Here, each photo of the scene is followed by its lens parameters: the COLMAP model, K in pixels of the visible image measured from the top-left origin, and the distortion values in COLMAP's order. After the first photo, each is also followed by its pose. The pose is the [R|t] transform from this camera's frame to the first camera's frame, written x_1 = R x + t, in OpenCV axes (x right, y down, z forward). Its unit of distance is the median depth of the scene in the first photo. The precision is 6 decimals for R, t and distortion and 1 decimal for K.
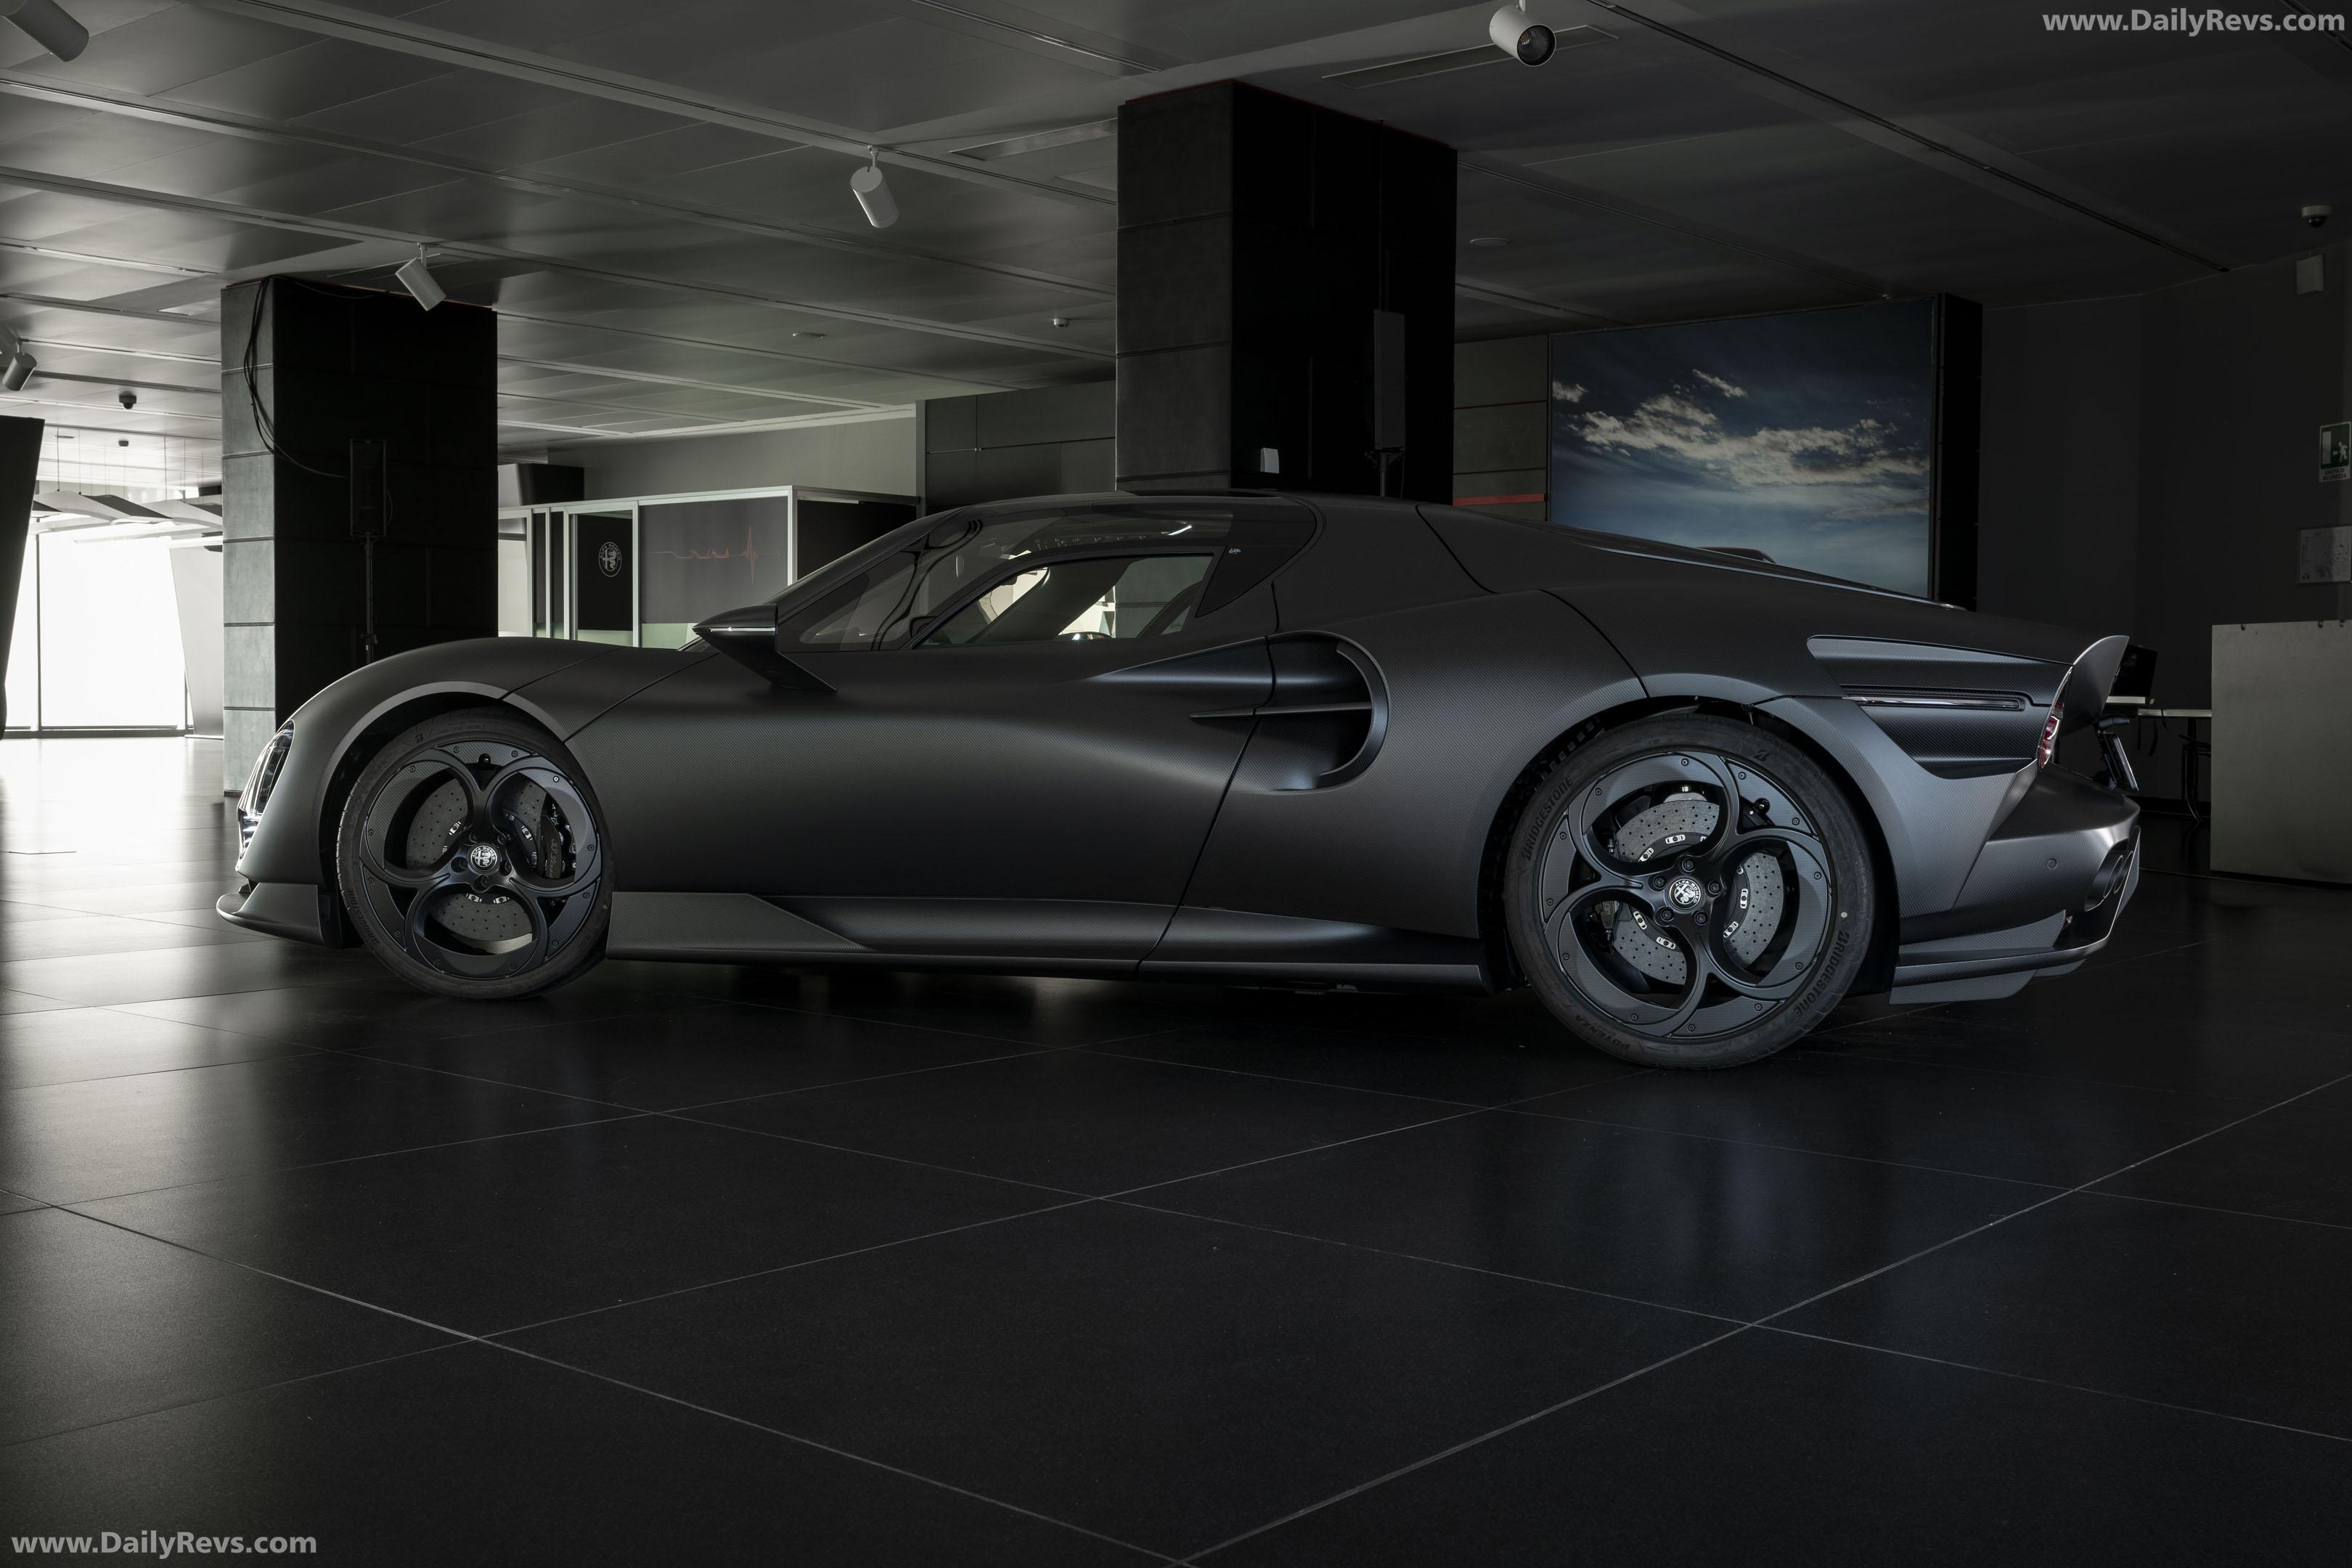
lens RADIAL K [[2387.0, 0, 1172.1], [0, 2387.0, 783.4], [0, 0, 1]] dist [0.014137, 0.000000]
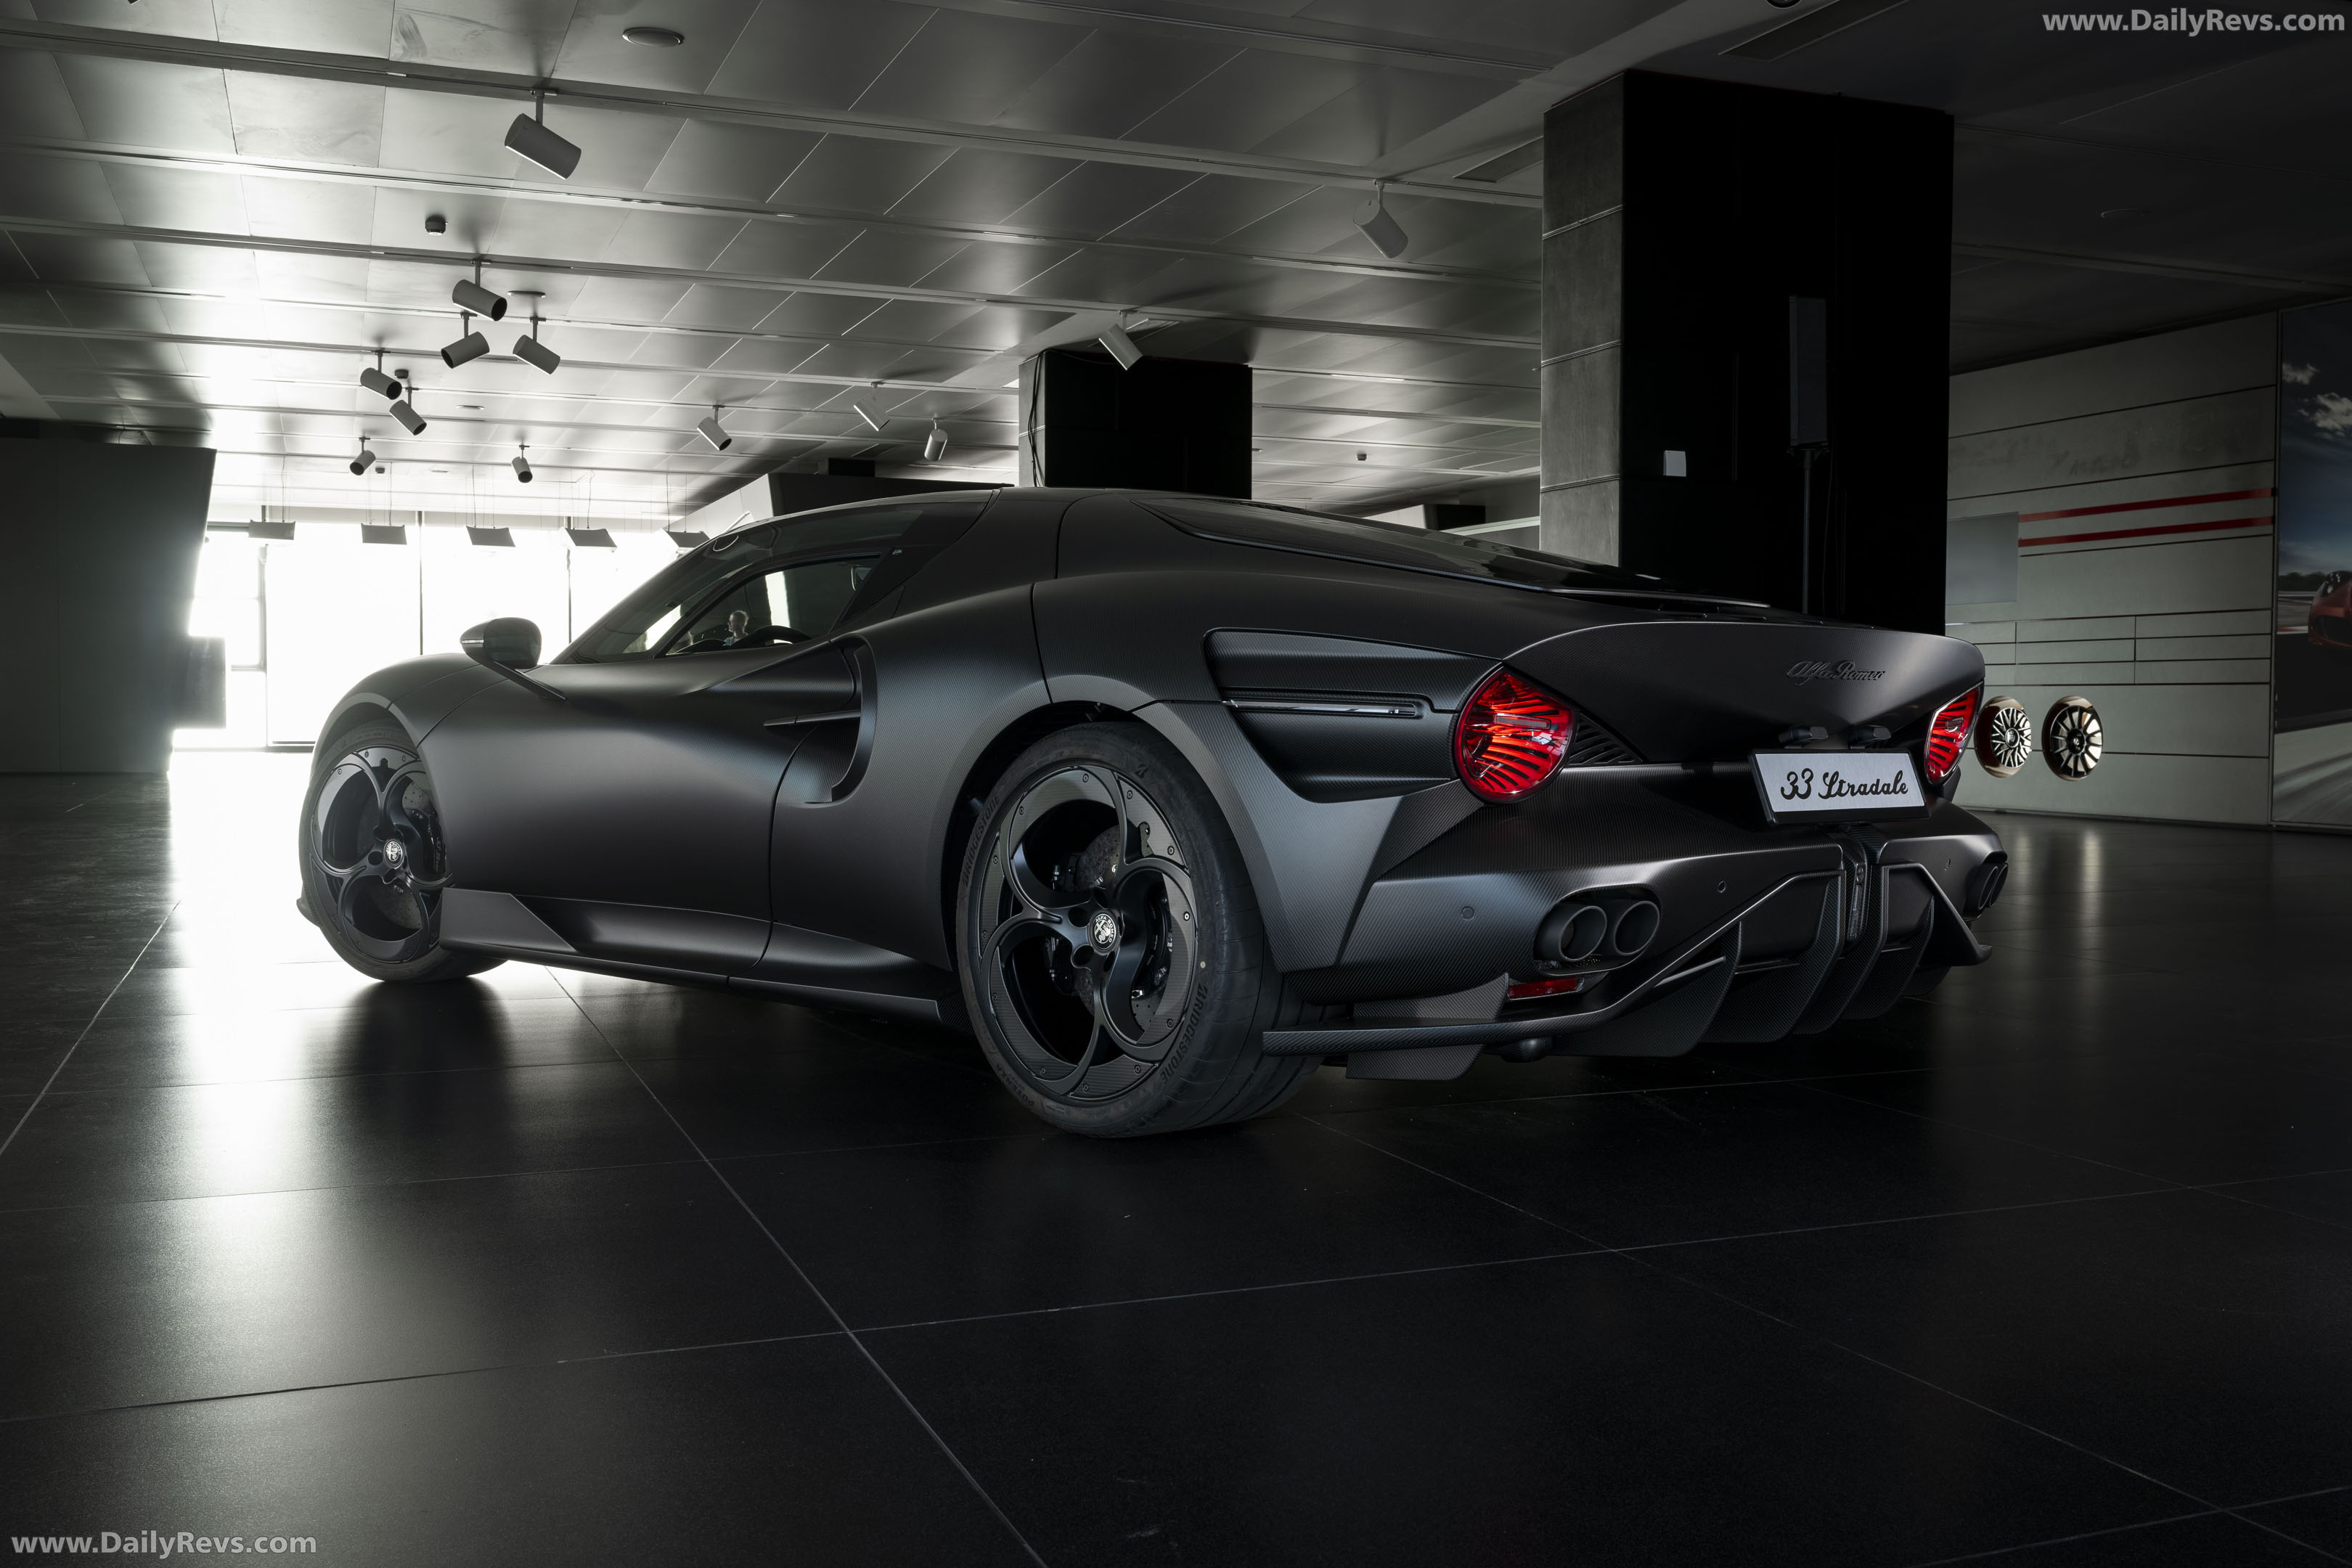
lens RADIAL K [[2191.1, 0, 1182.7], [0, 2191.1, 785.6], [0, 0, 1]] dist [0.002566, 0.000000]
pose [[0.899086, 0.014503, -0.437532, 0.550003], [-0.016602, 0.999862, -0.000972, -0.005640], [0.437458, 0.008138, 0.899202, 0.285056]]
